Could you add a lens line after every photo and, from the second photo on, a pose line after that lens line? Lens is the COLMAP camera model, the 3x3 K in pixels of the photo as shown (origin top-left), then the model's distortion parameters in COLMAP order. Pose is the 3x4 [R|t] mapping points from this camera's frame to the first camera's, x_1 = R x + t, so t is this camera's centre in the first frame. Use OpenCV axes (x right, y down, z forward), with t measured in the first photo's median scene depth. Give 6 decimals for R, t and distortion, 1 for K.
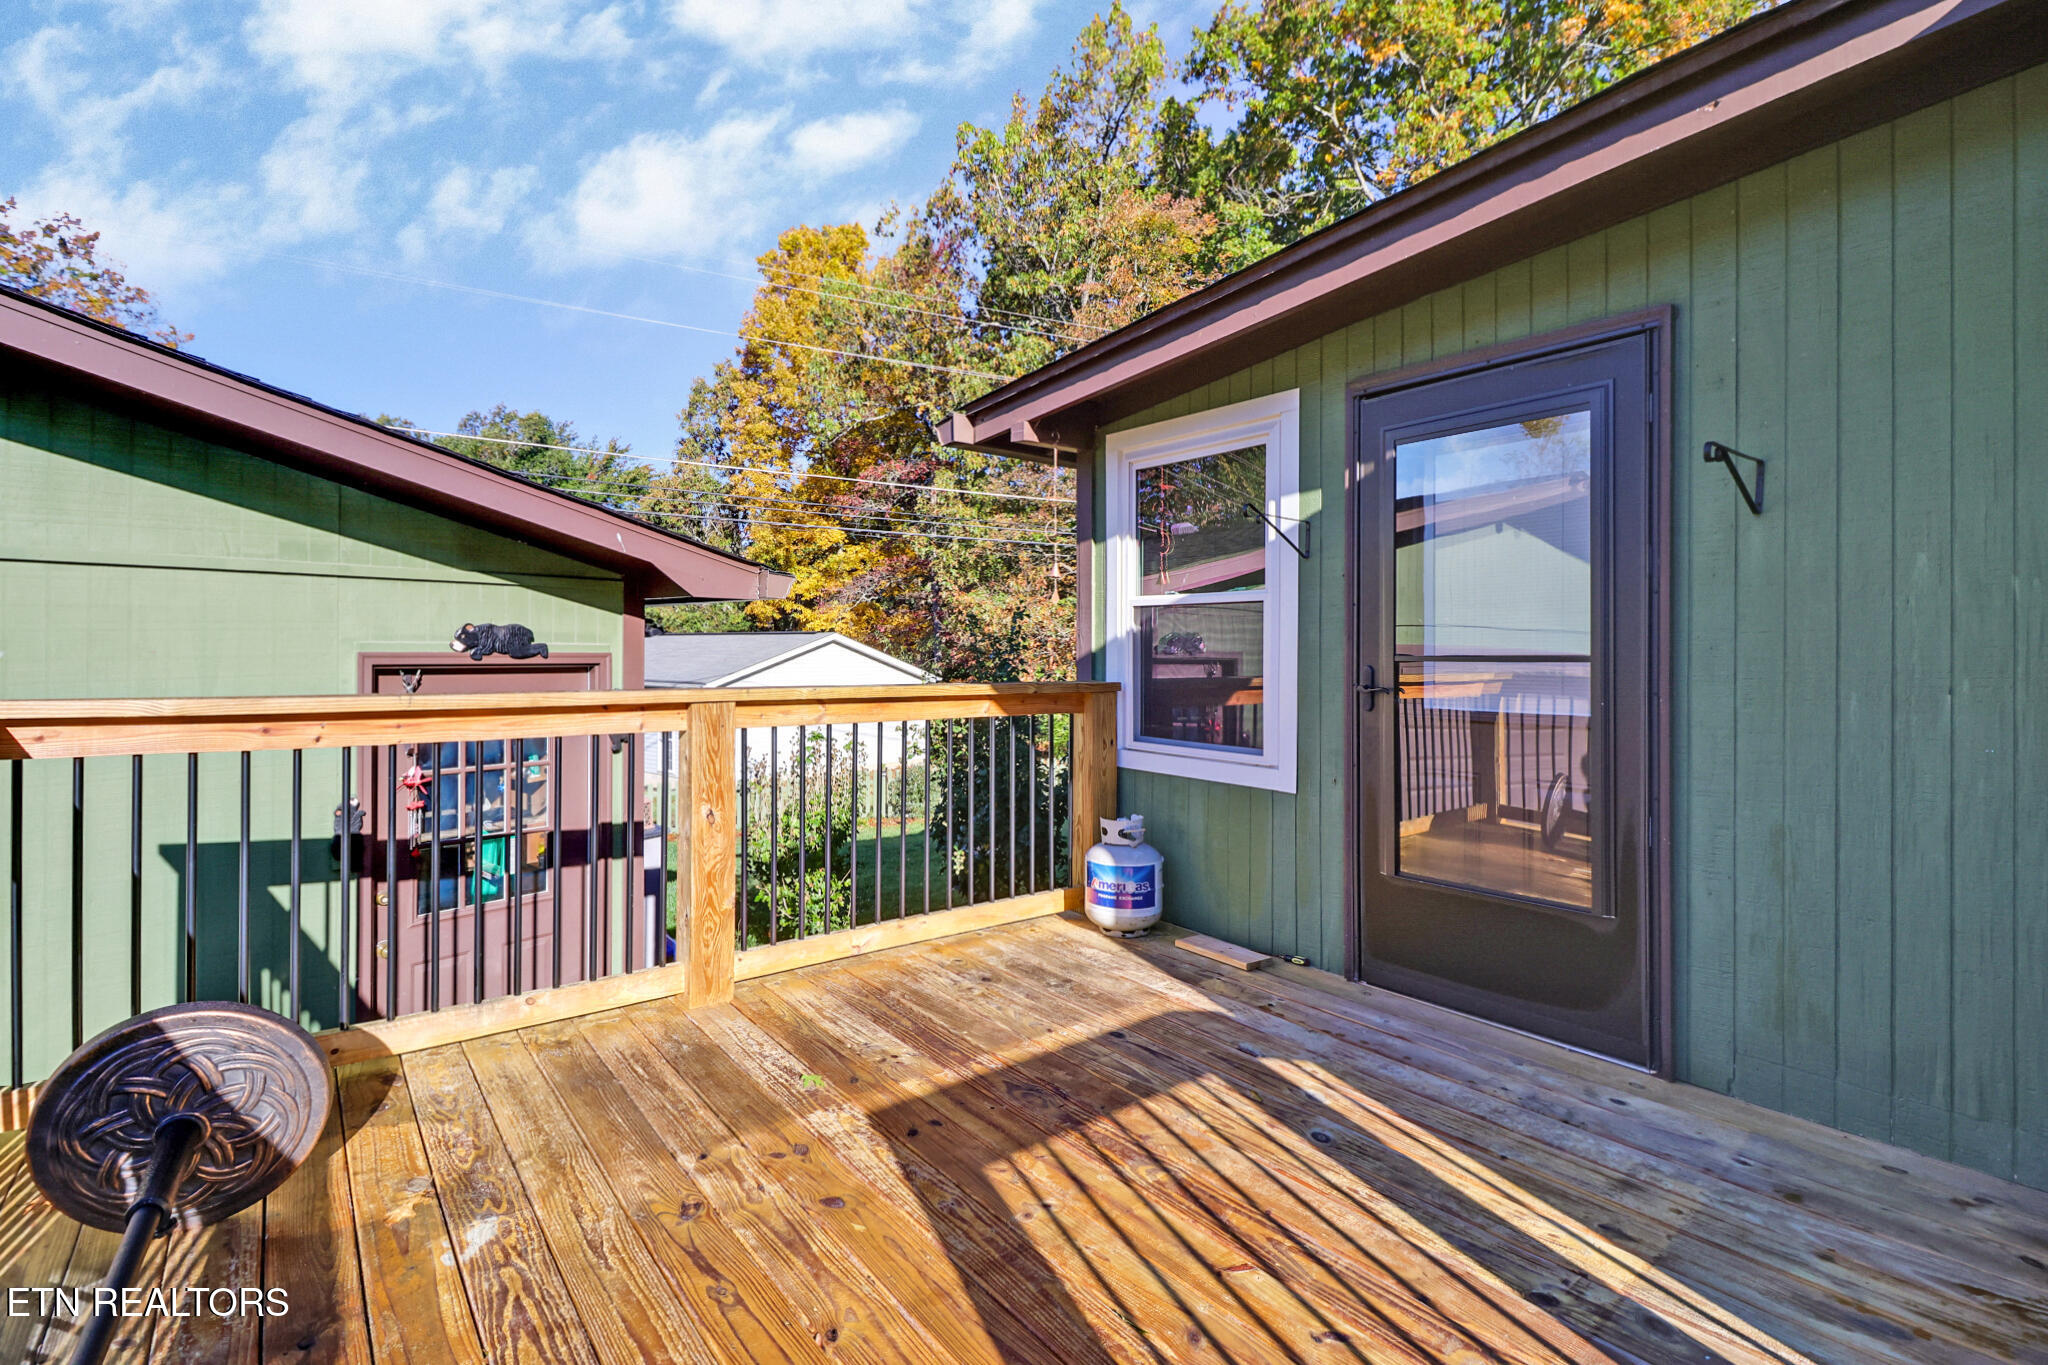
lens RADIAL K [[946.4, 0, 1013.4], [0, 946.4, 633.2], [0, 0, 1]] dist [-0.003734, -0.009618]
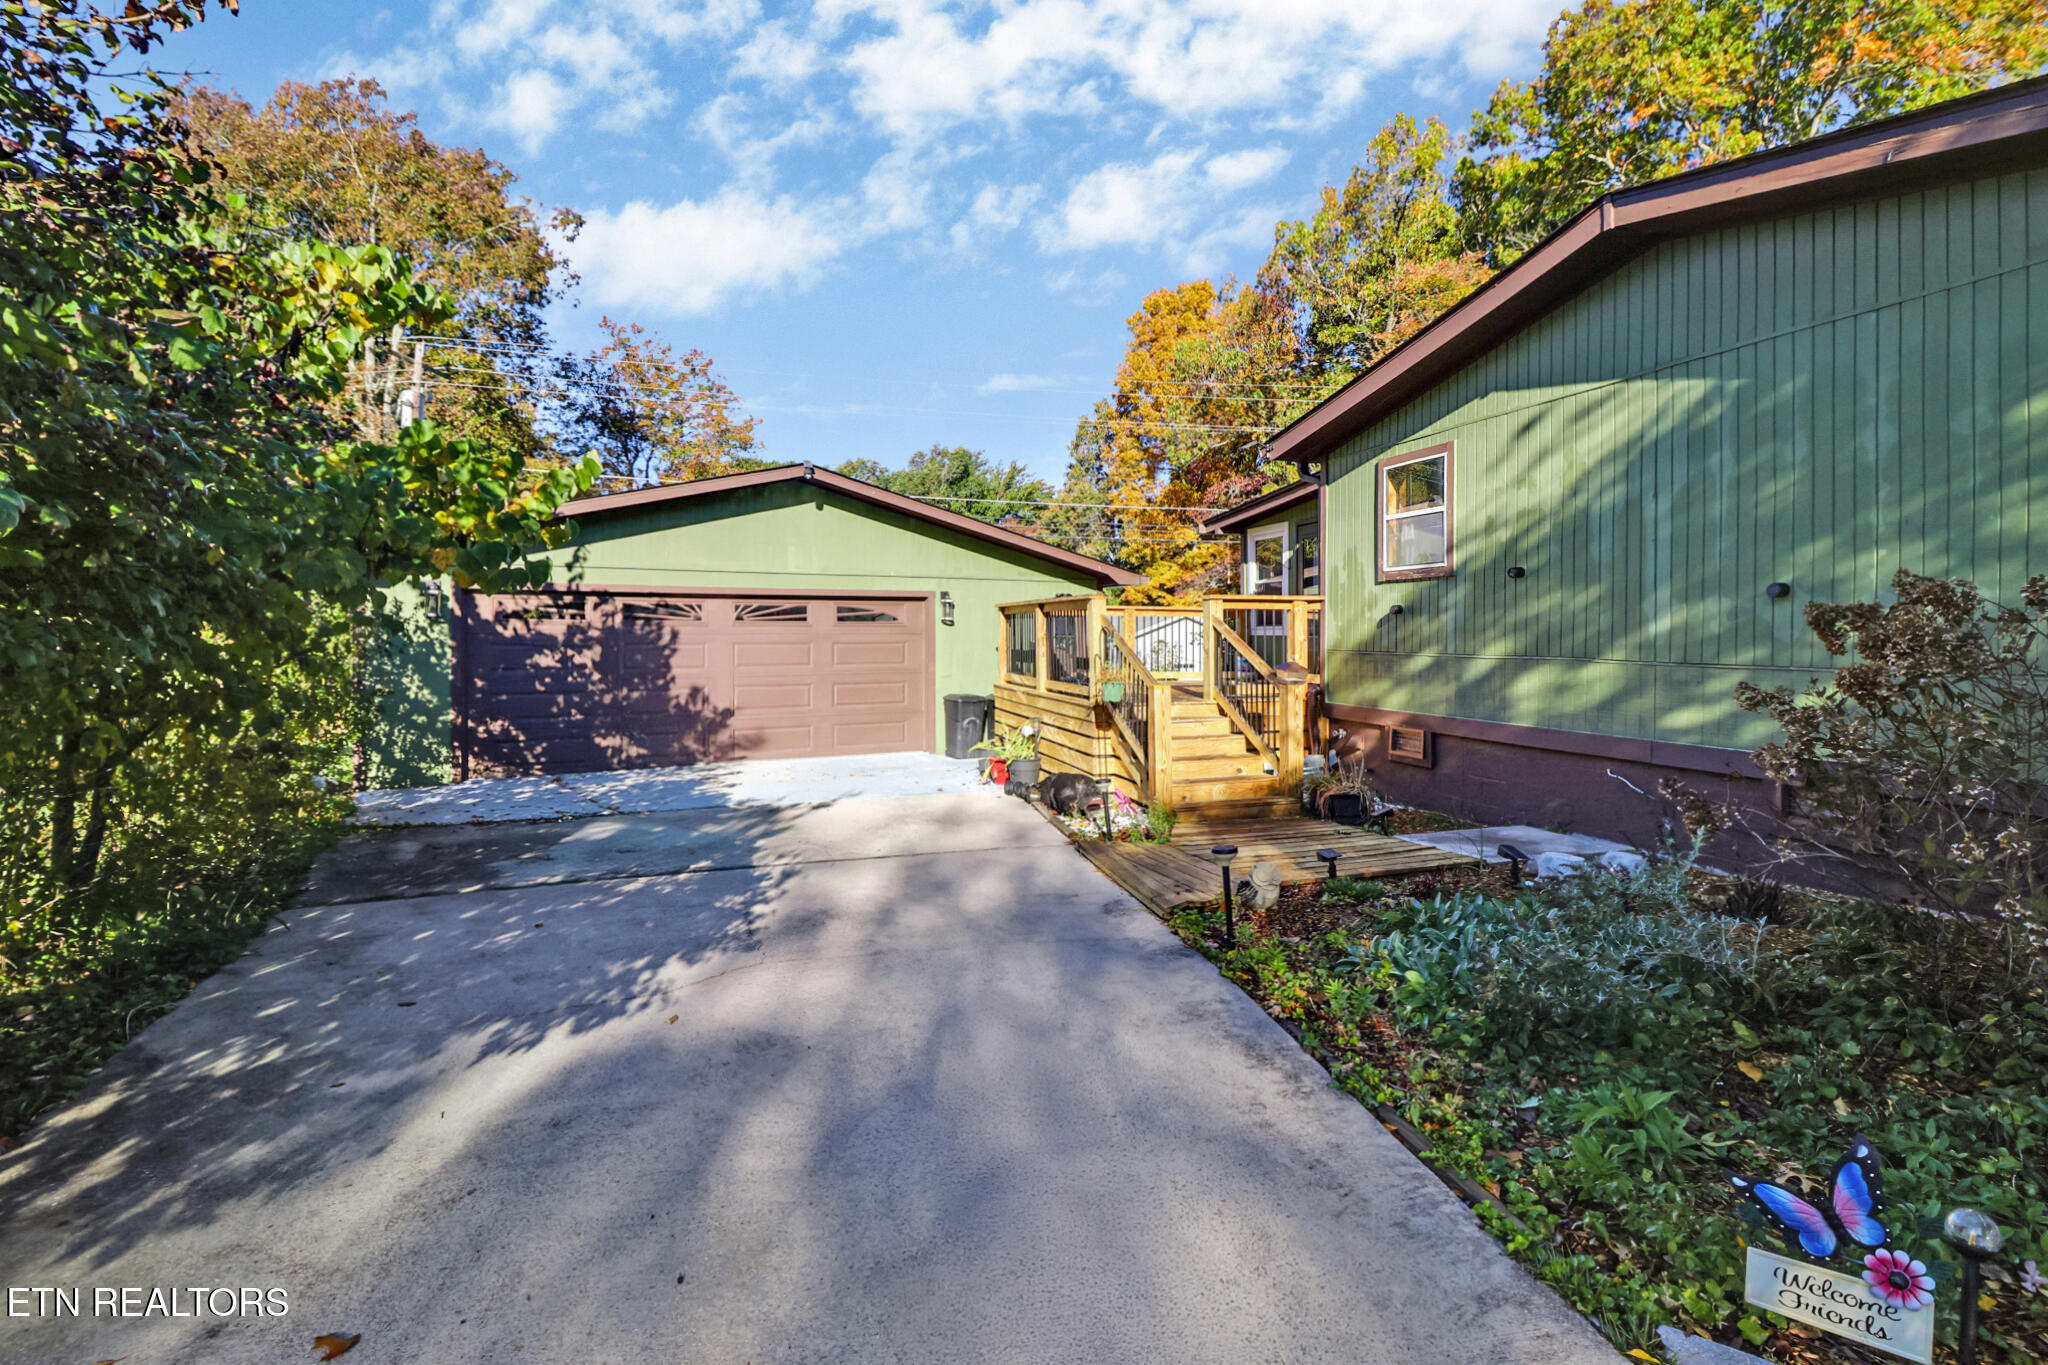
lens RADIAL K [[946.4, 0, 1038.9], [0, 946.4, 623.0], [0, 0, 1]] dist [-0.003734, -0.009618]
pose [[0.936899, -0.008502, -0.349497, 0.061315], [0.008913, 0.999960, -0.000433, 0.010421], [0.349486, -0.002710, 0.936938, -0.244607]]
